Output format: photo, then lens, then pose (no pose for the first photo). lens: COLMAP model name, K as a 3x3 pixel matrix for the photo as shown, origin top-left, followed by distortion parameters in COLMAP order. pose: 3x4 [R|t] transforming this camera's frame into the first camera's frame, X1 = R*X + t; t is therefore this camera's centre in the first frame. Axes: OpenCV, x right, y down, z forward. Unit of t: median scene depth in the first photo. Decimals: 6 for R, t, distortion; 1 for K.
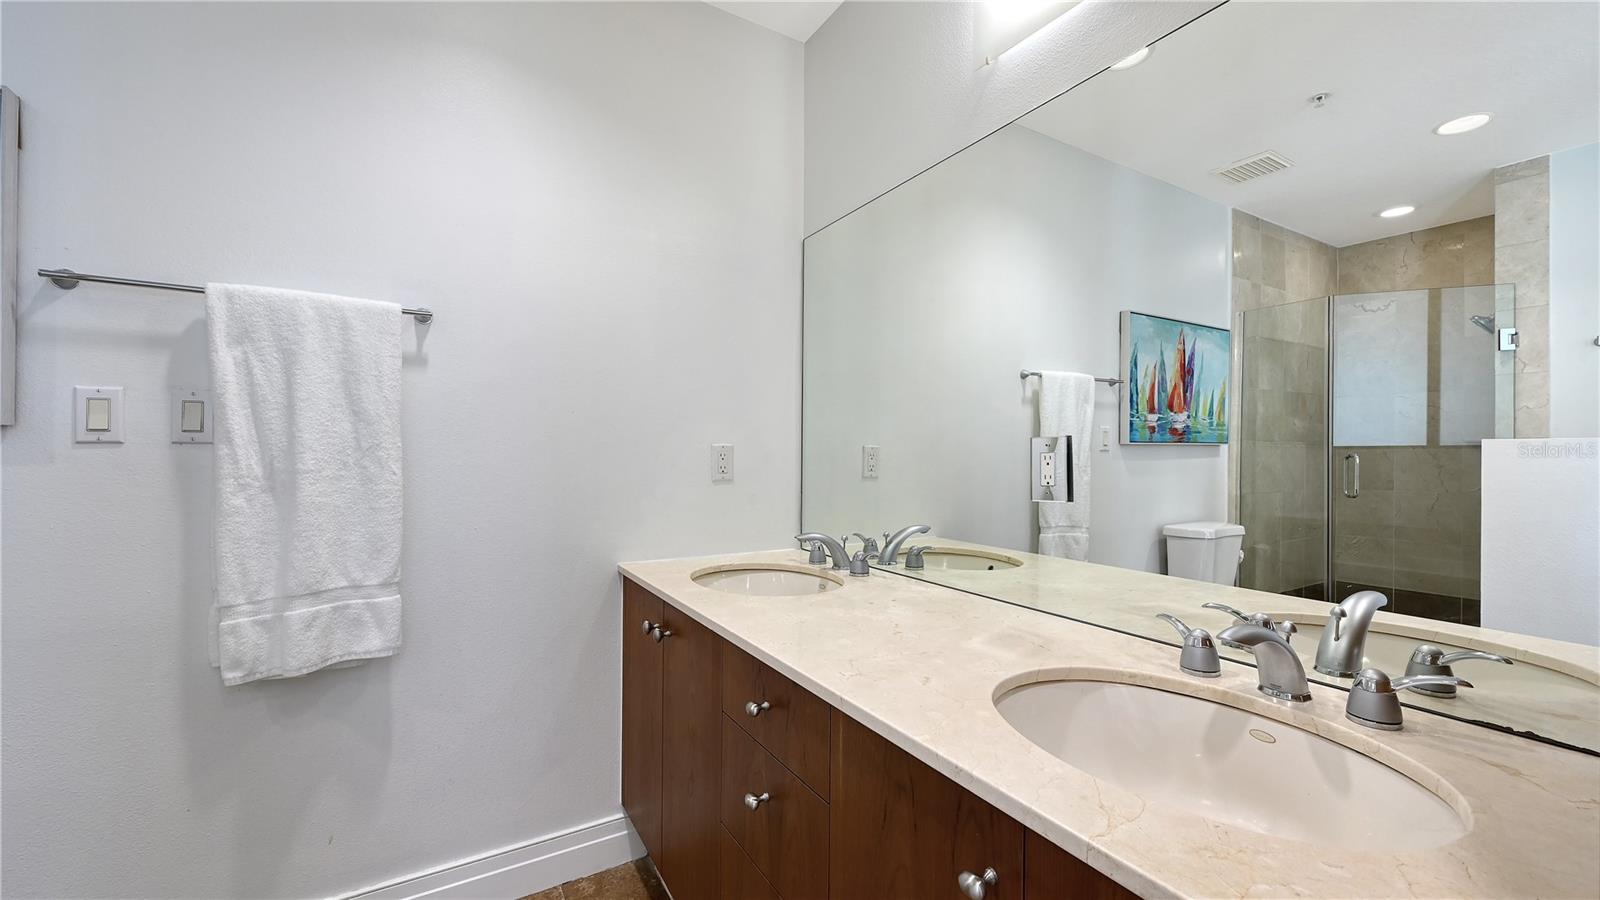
lens RADIAL K [[640.5, 0, 807.9], [0, 640.5, 451.9], [0, 0, 1]] dist [-0.000469, -0.000831]
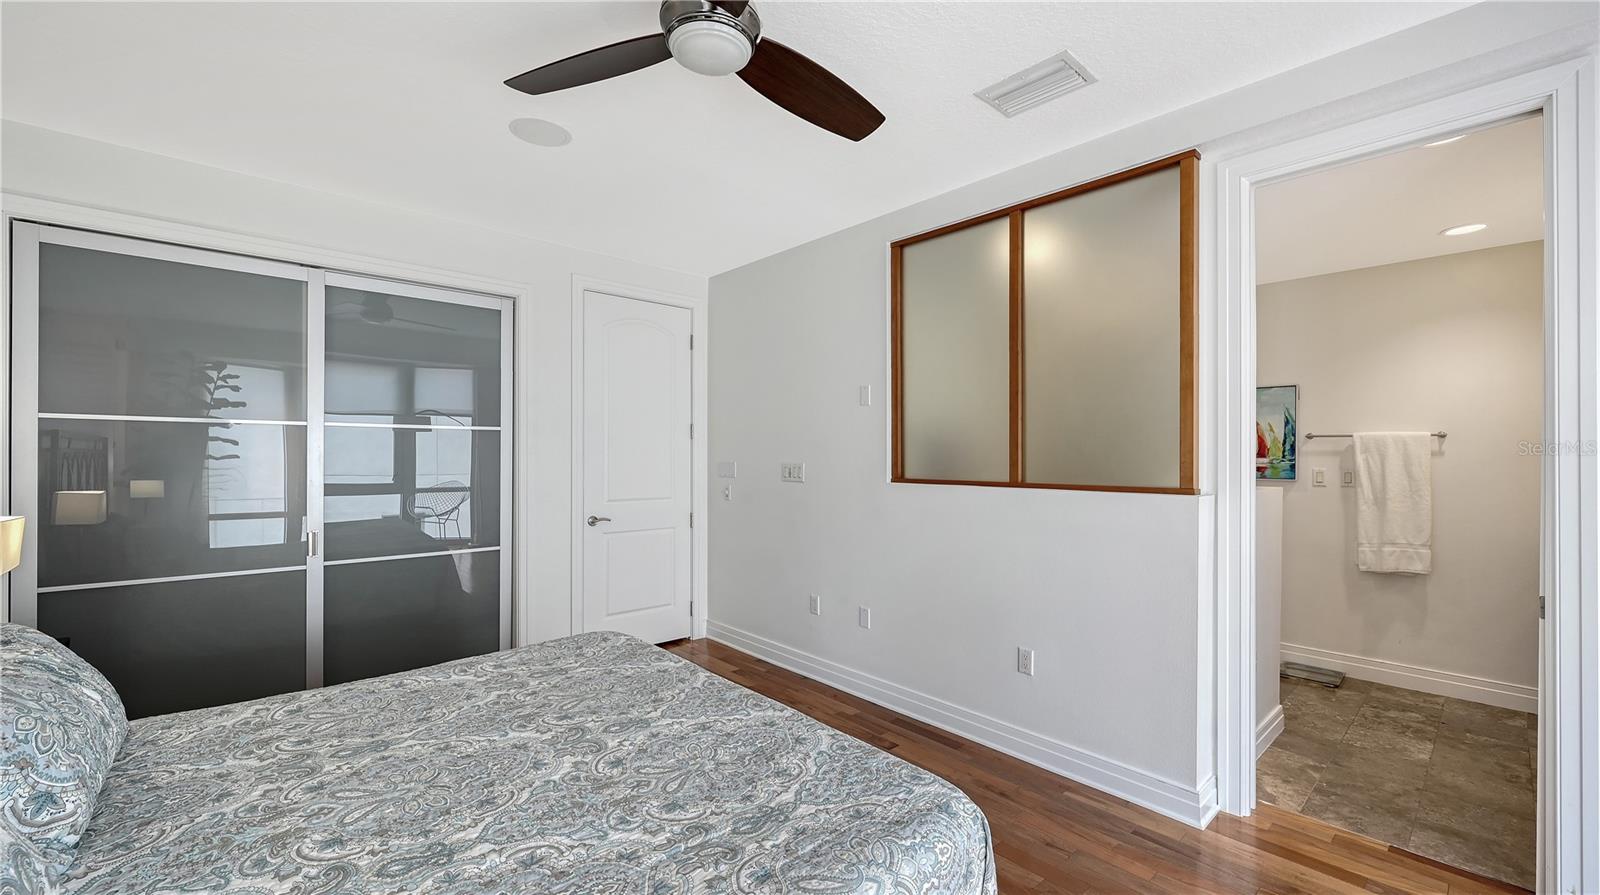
lens RADIAL K [[640.5, 0, 805.2], [0, 640.5, 451.5], [0, 0, 1]] dist [-0.000469, -0.000831]
pose [[0.209131, -0.005737, -0.977871, 1.385698], [0.001214, 0.999984, -0.005607, -0.160408], [0.977887, -0.000014, 0.209135, -2.039006]]
